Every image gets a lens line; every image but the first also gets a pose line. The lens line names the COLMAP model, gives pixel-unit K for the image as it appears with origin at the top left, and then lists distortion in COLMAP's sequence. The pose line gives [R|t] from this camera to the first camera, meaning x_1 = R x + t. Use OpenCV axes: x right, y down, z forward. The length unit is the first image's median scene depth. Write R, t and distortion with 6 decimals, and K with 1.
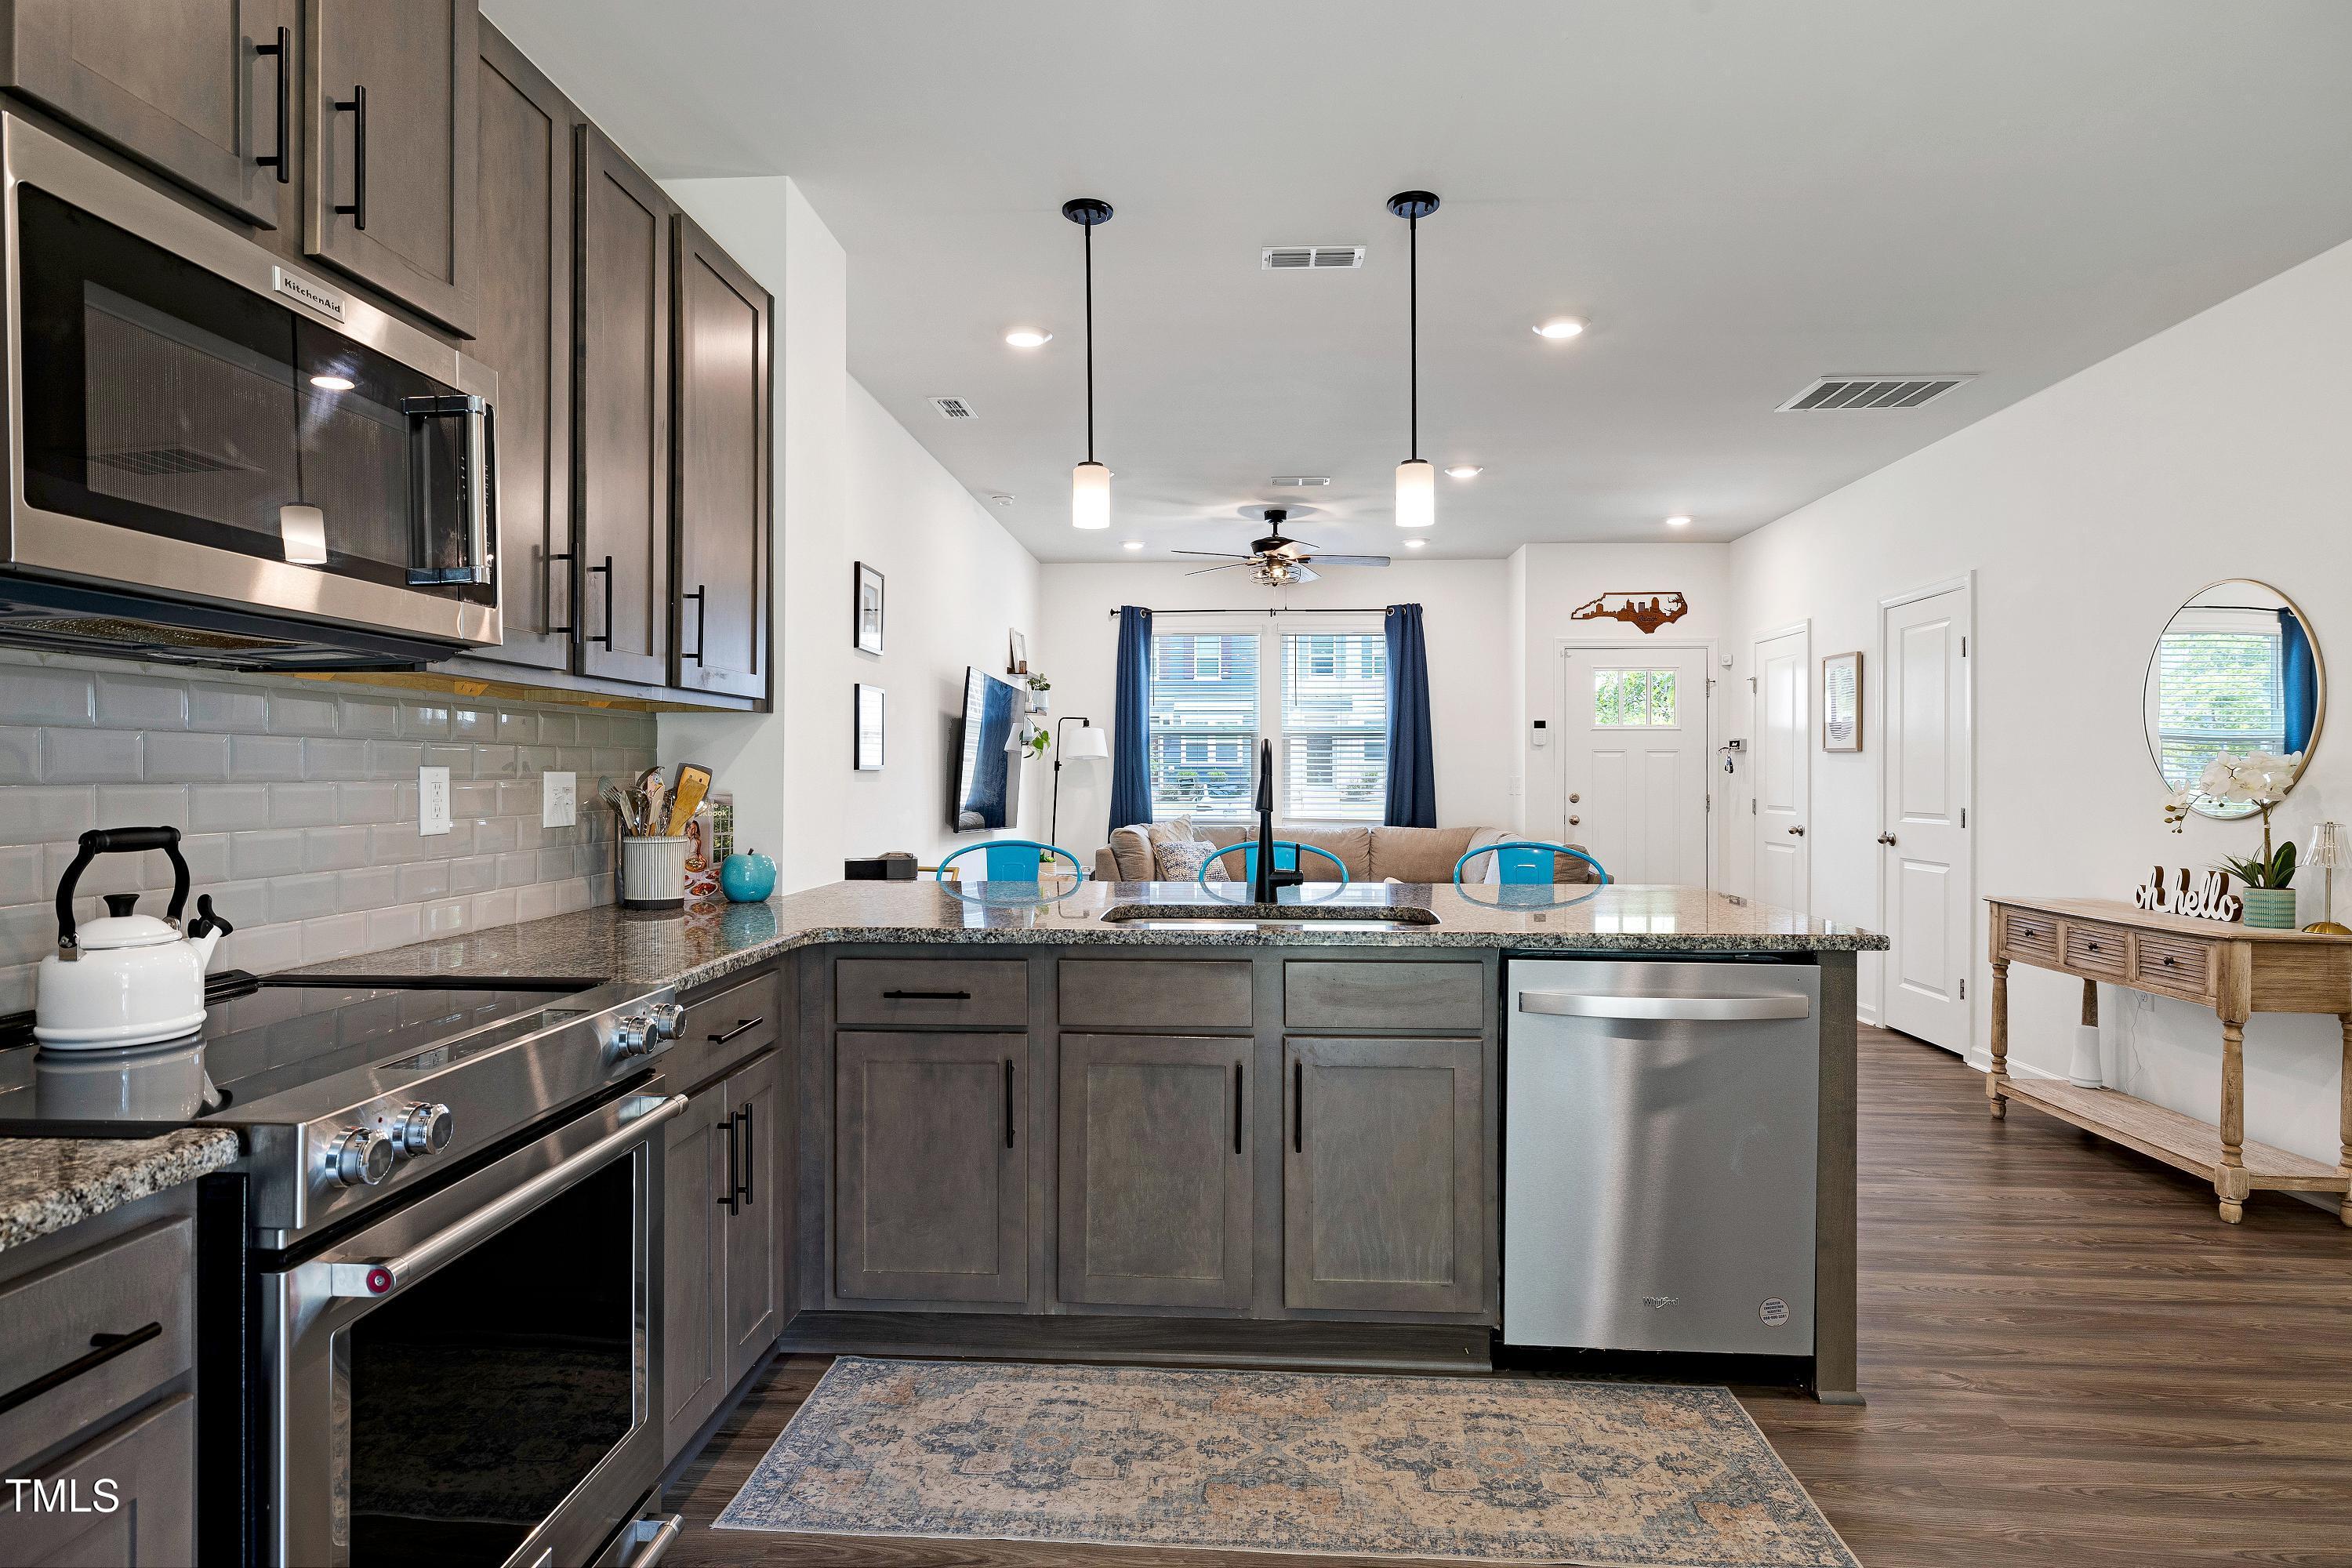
lens RADIAL K [[1282.2, 0, 1175.0], [0, 1282.2, 783.7], [0, 0, 1]] dist [0.004973, 0.000163]
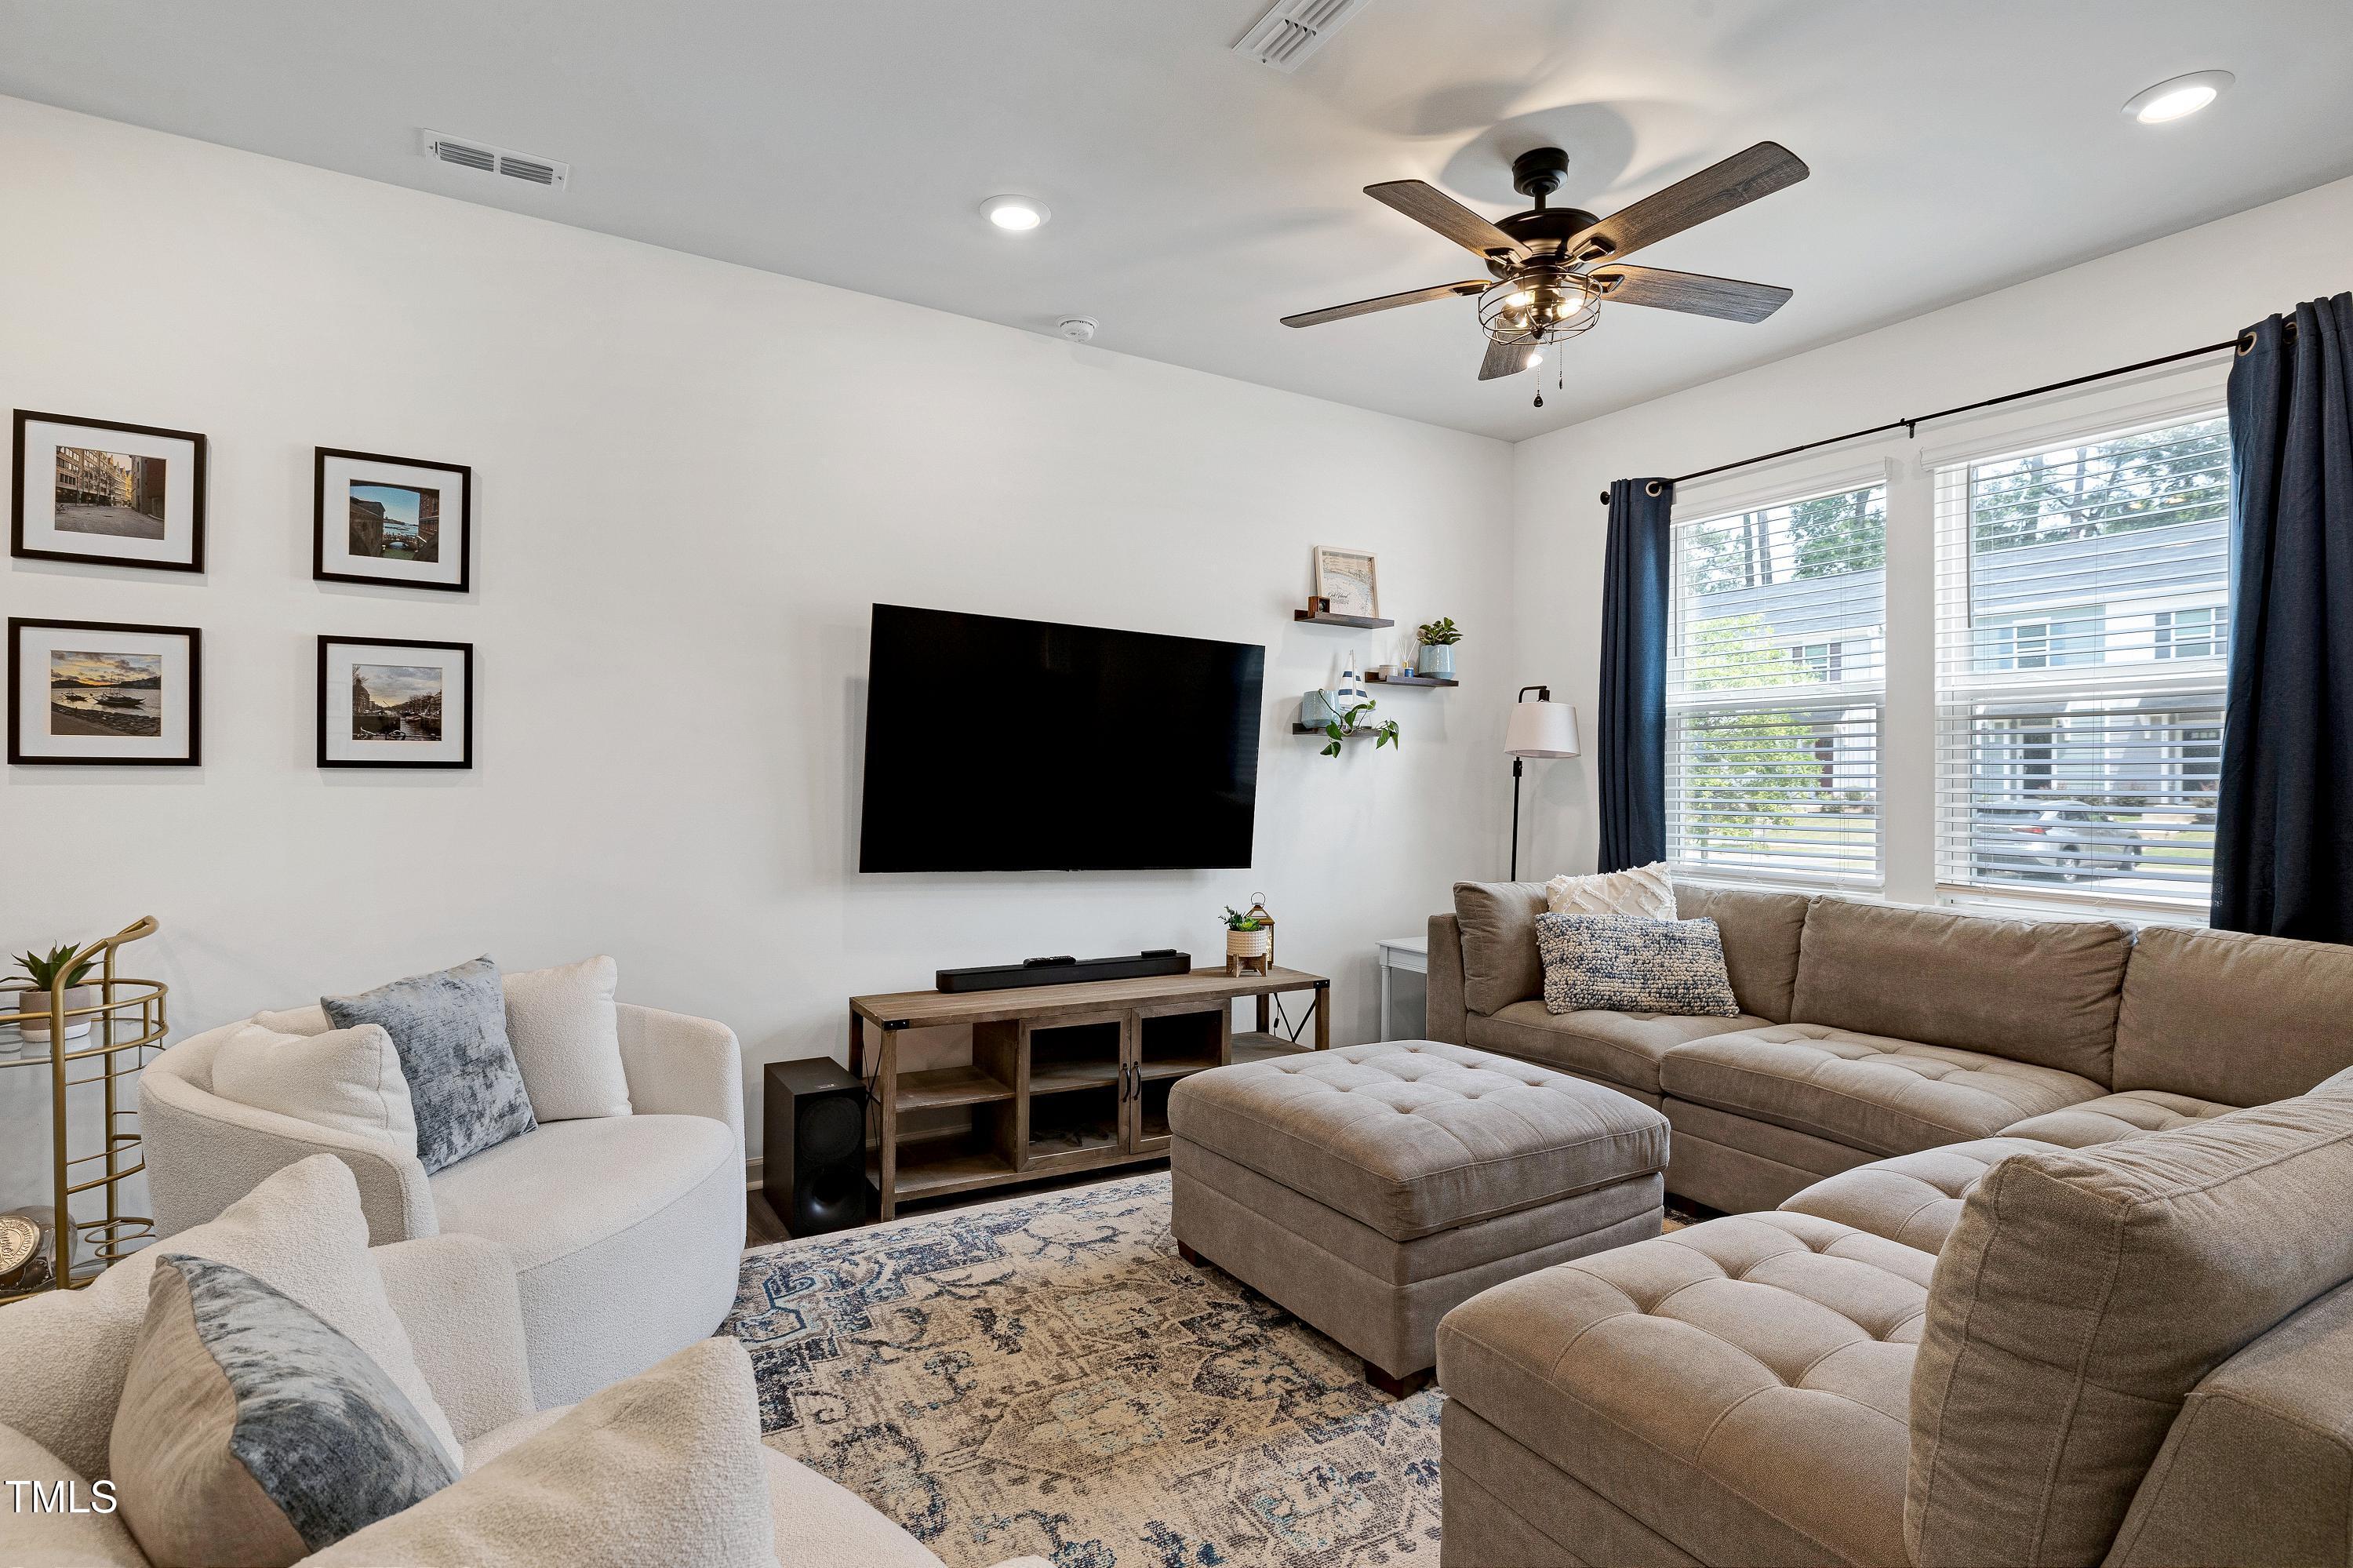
lens RADIAL K [[1150.0, 0, 1173.3], [0, 1150.0, 779.0], [0, 0, 1]] dist [-0.001200, 0.001276]
pose [[0.570077, 0.001360, -0.821590, 0.282799], [-0.012775, 0.999892, -0.007209, -0.003444], [0.821492, 0.014606, 0.570033, 0.602697]]
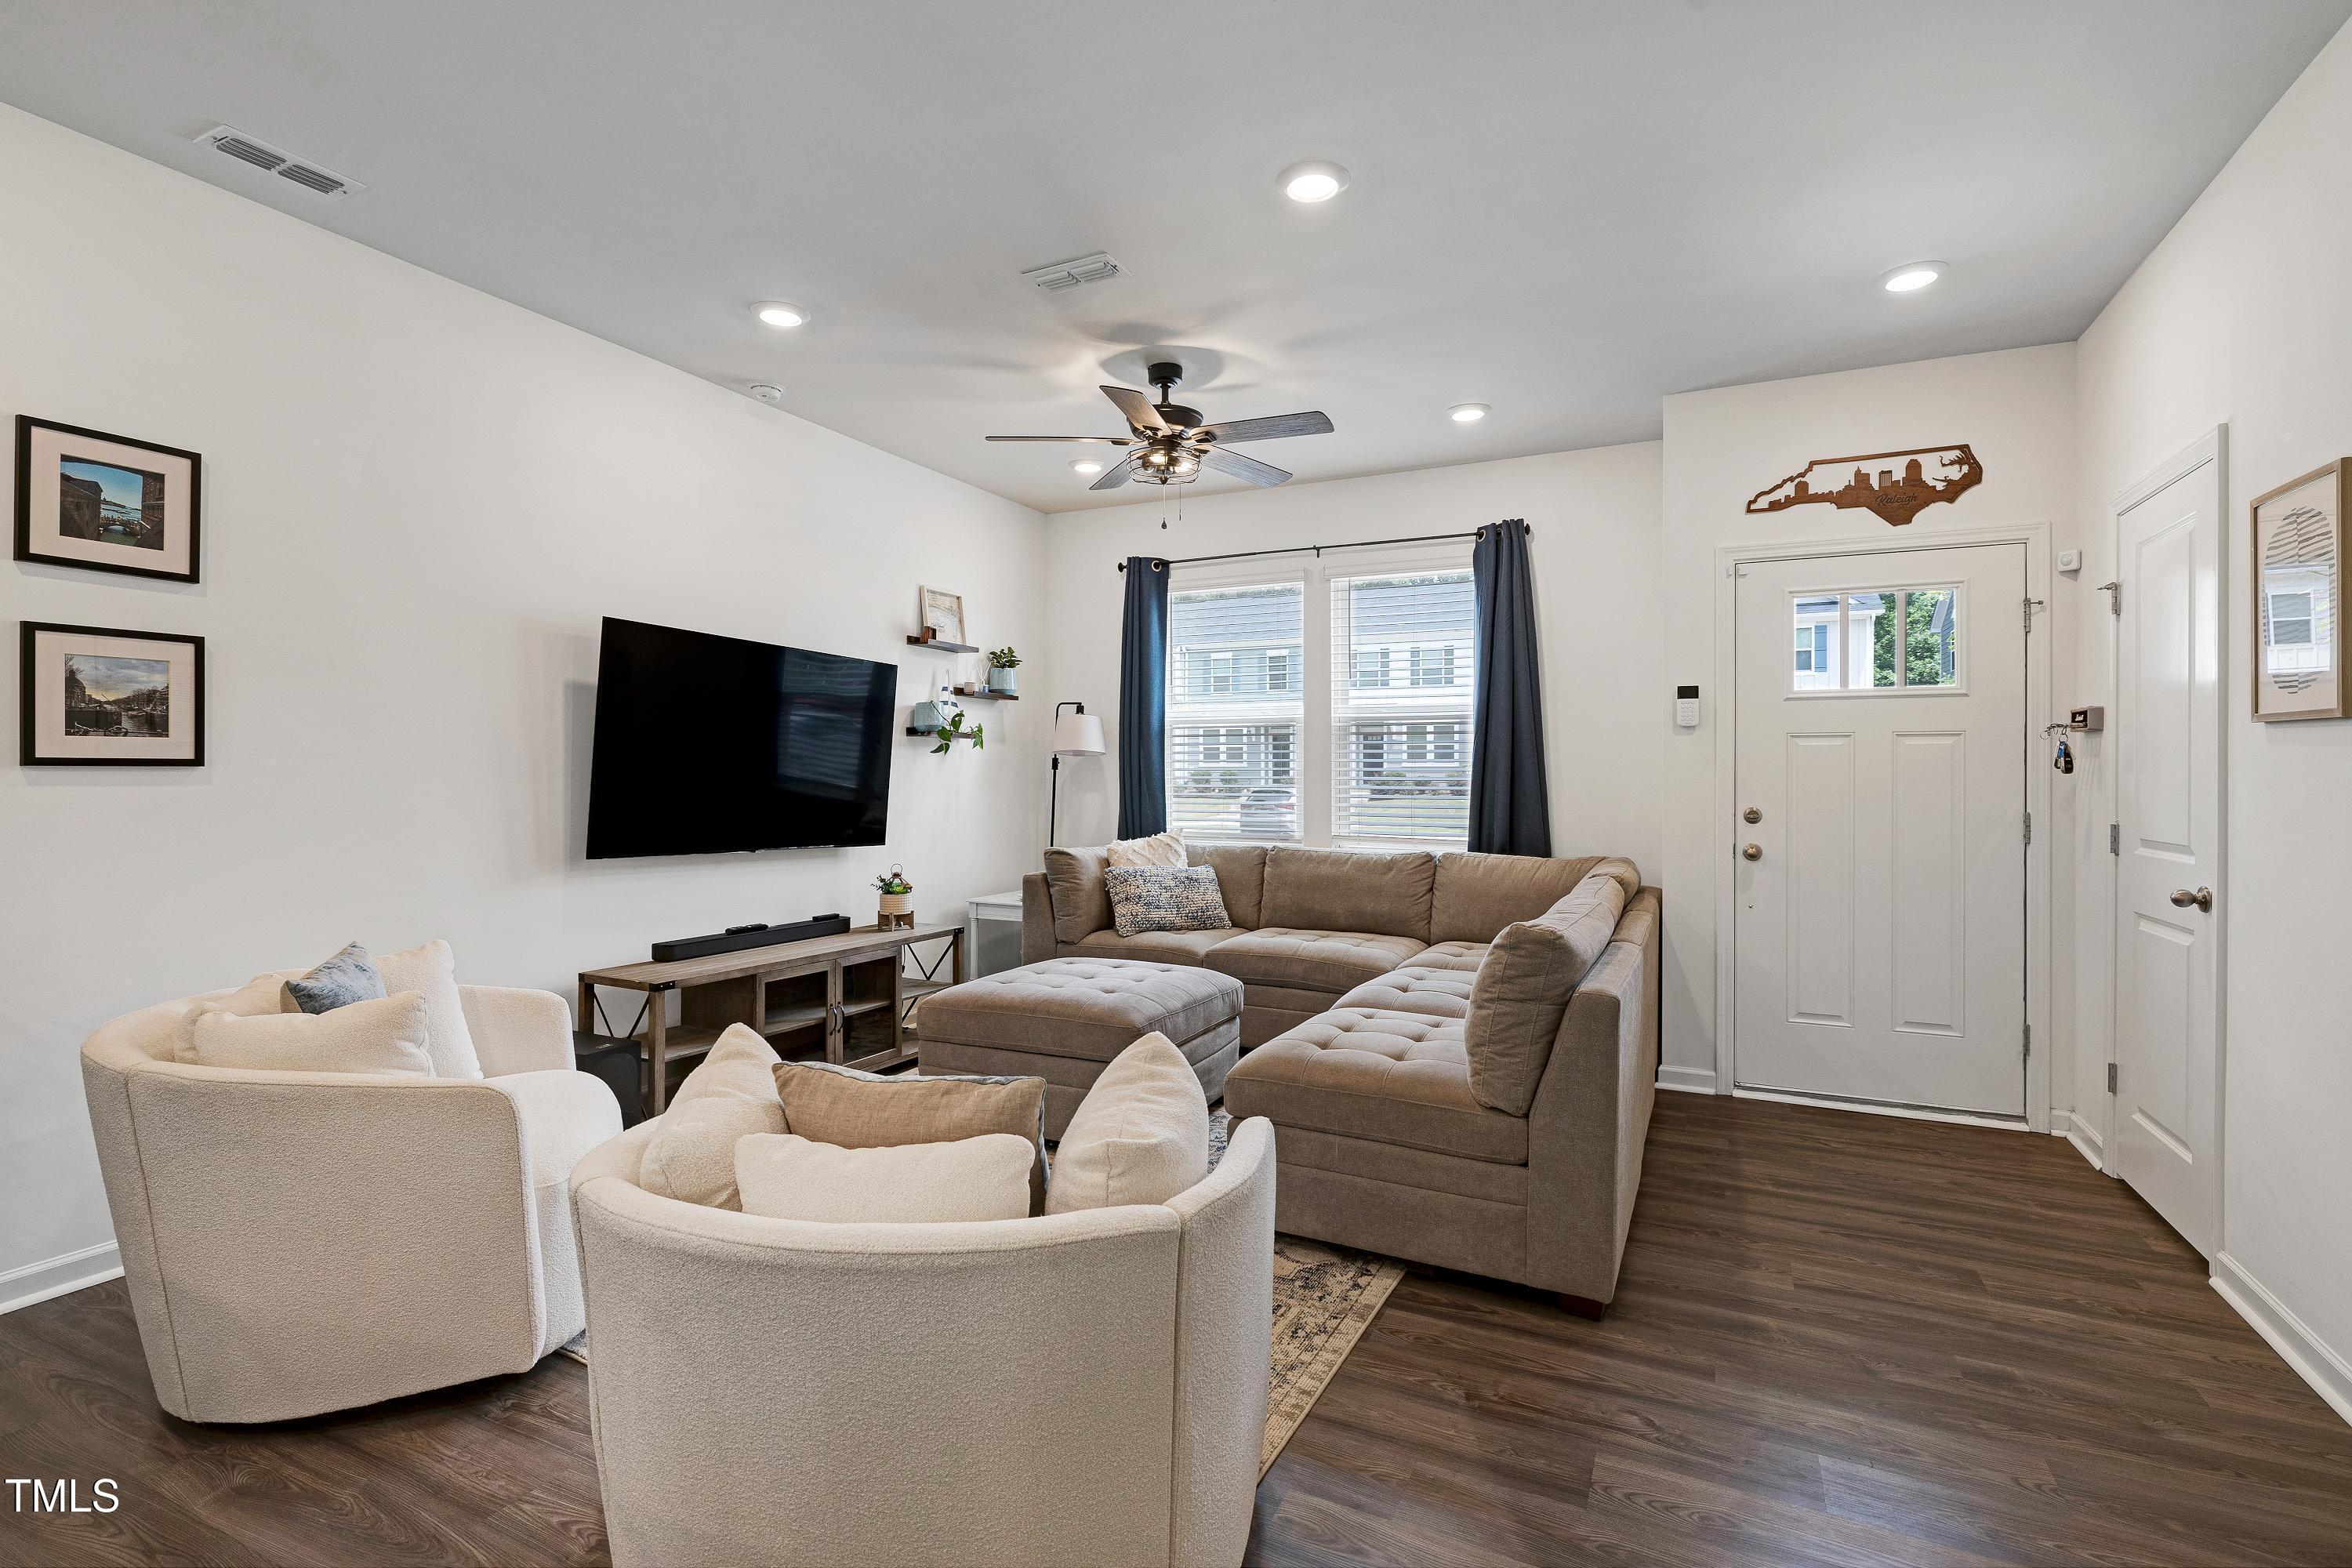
lens RADIAL K [[1095.5, 0, 1179.5], [0, 1095.5, 775.0], [0, 0, 1]] dist [0.004333, 0.000252]
pose [[0.922016, 0.001333, -0.387151, 0.263543], [-0.004364, 0.999966, -0.006951, -0.002756], [0.387128, 0.008098, 0.921990, 0.433256]]
